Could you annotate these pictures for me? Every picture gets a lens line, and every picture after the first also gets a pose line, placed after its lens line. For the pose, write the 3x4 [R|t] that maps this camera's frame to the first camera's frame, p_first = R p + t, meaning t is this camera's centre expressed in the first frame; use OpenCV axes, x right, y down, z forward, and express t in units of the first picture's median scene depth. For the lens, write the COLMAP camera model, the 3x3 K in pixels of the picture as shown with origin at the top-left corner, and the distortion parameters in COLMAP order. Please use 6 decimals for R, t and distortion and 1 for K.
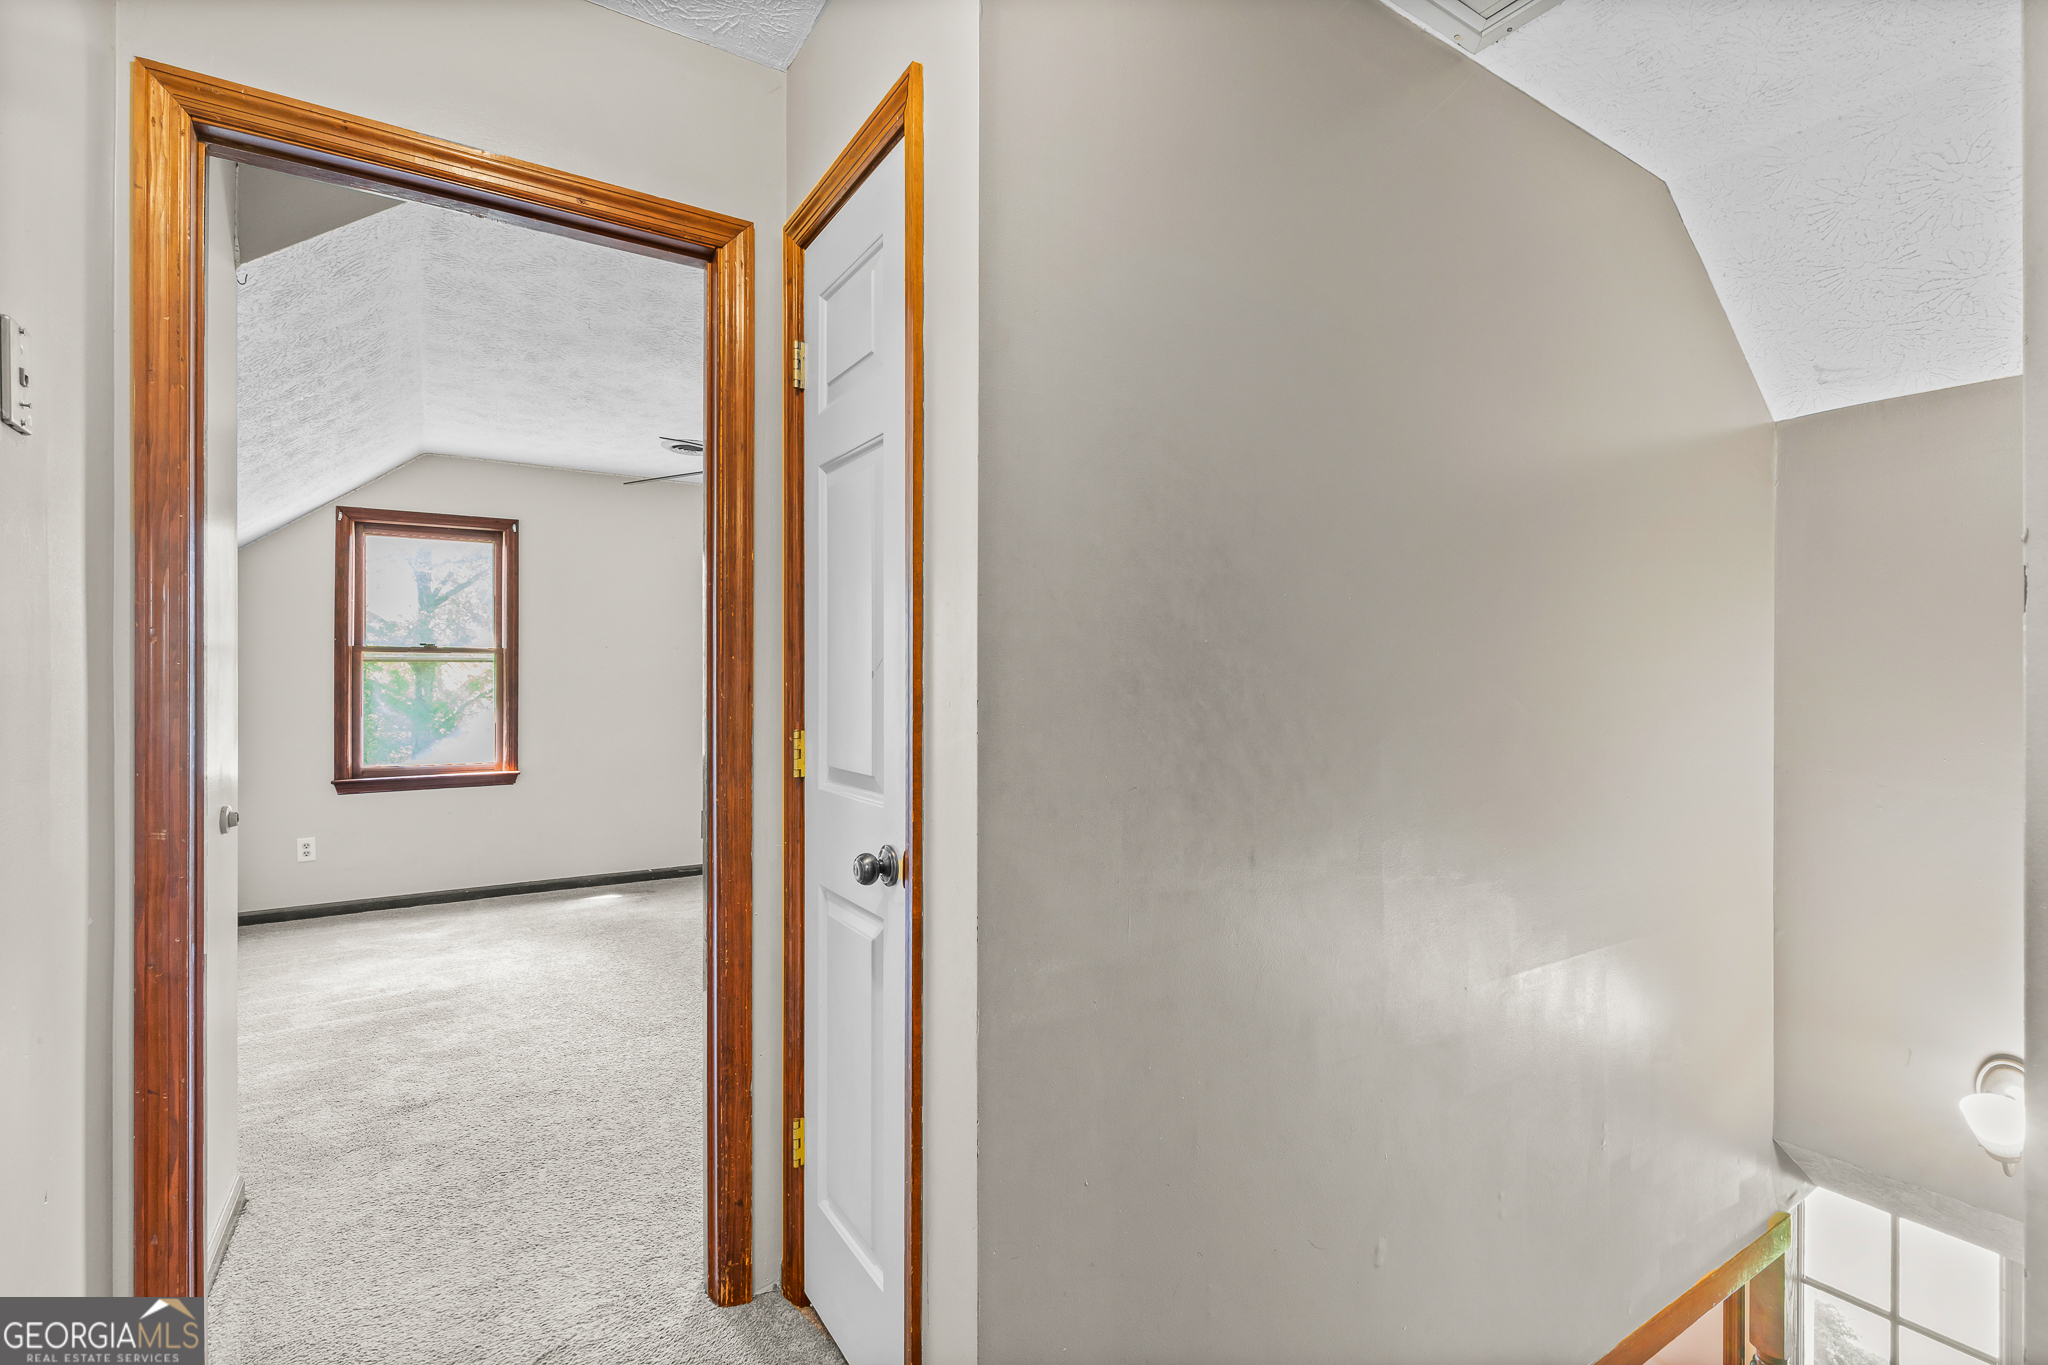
lens RADIAL K [[925.4, 0, 1015.4], [0, 925.4, 669.9], [0, 0, 1]] dist [0.008123, -0.002193]
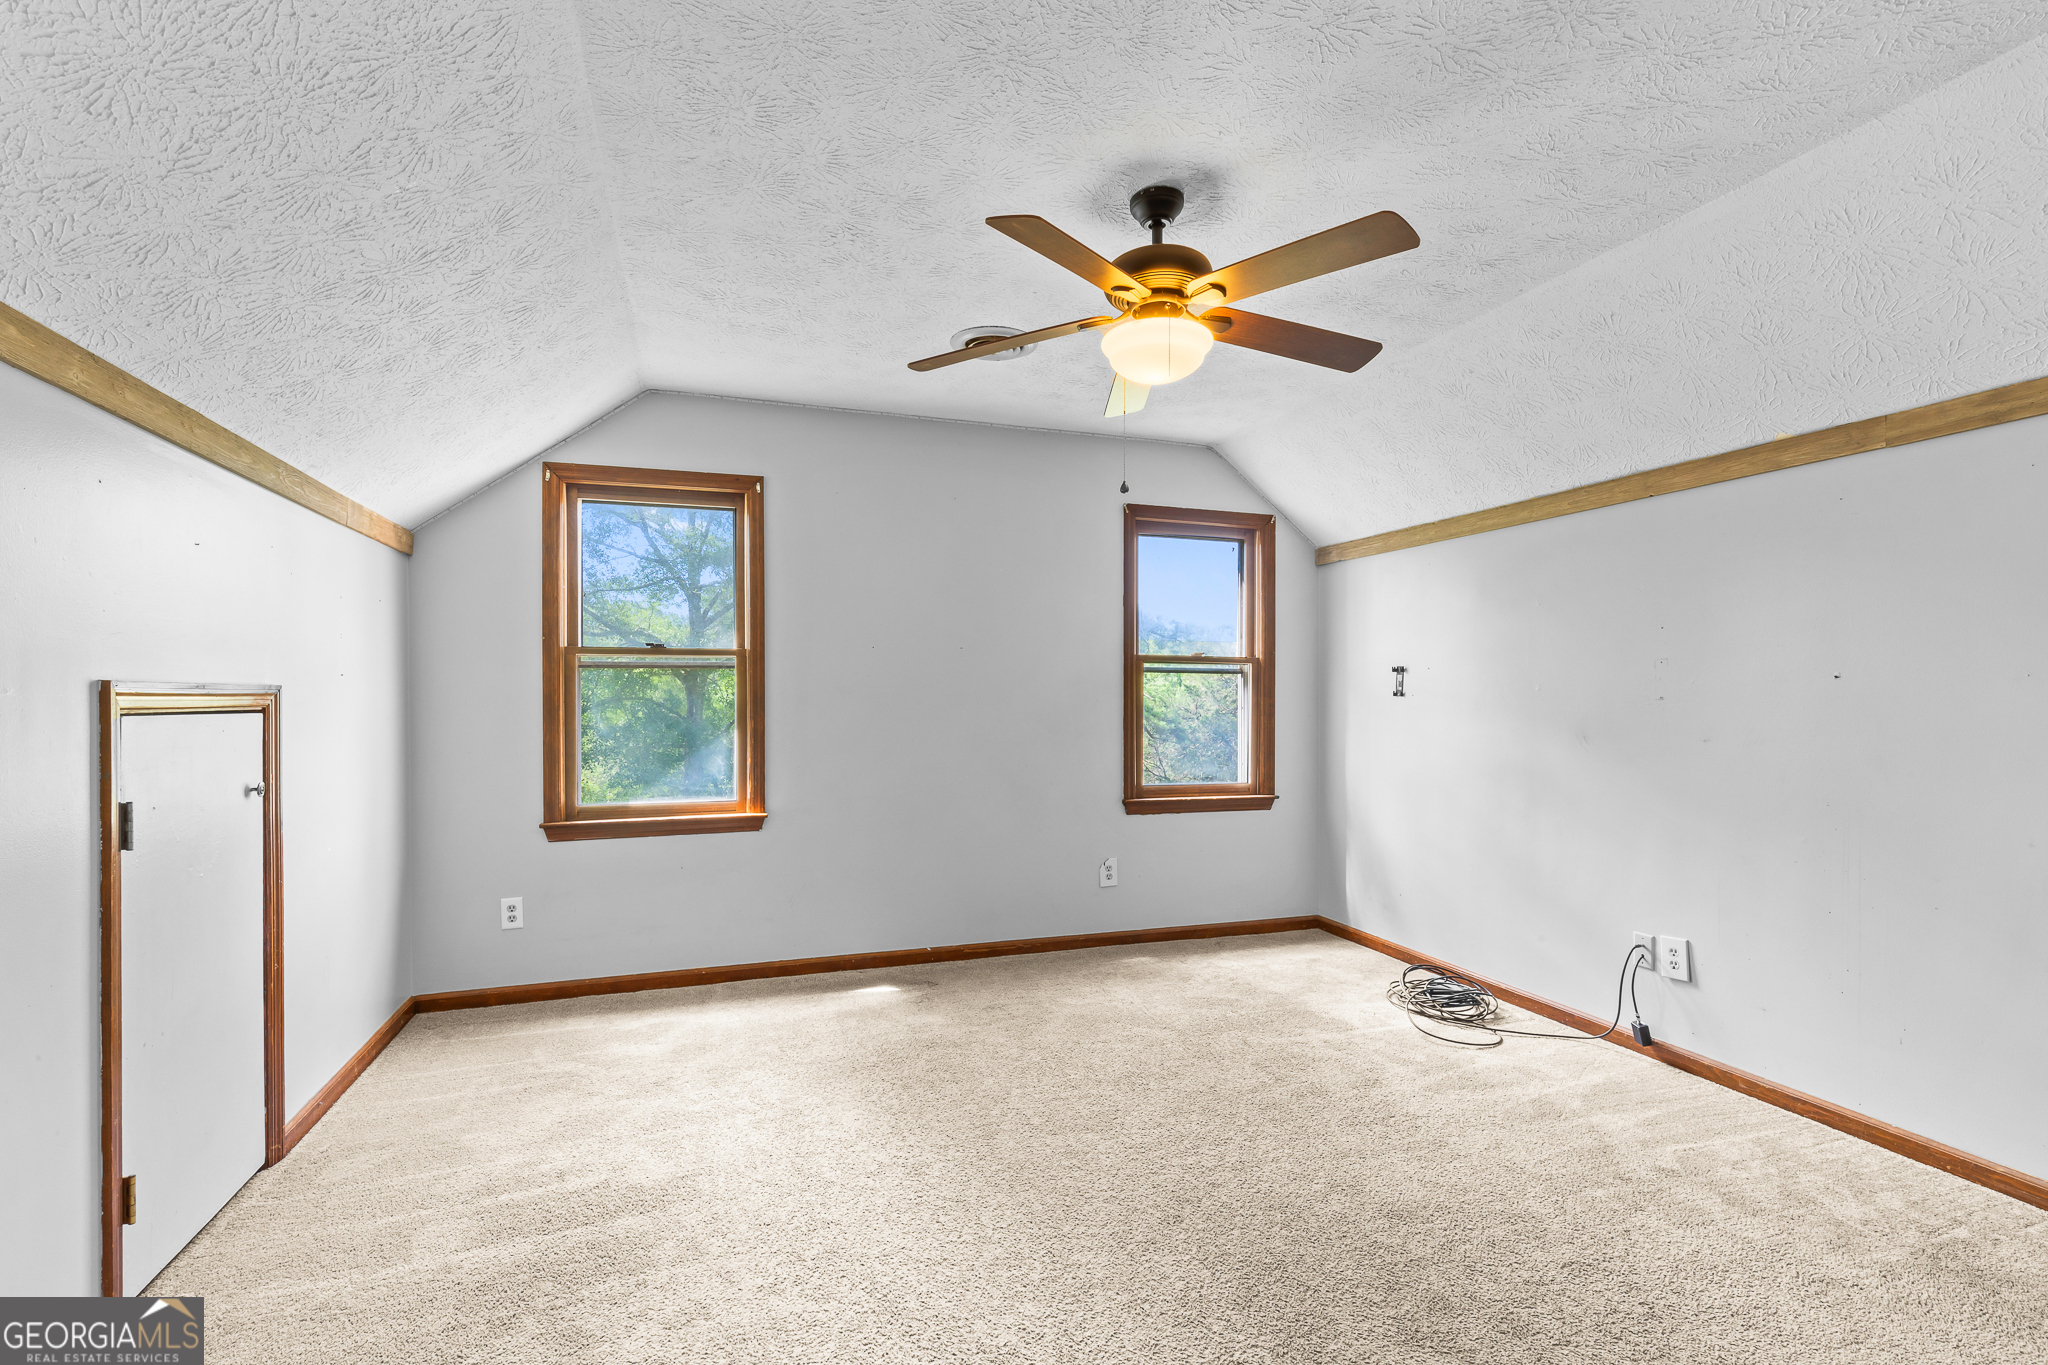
lens RADIAL K [[925.4, 0, 1028.9], [0, 925.4, 697.3], [0, 0, 1]] dist [0.008123, -0.002193]
pose [[0.973482, -0.002037, -0.228755, -0.170154], [0.003981, 0.999960, 0.008037, 0.011143], [0.228729, -0.008735, 0.973451, 0.347733]]
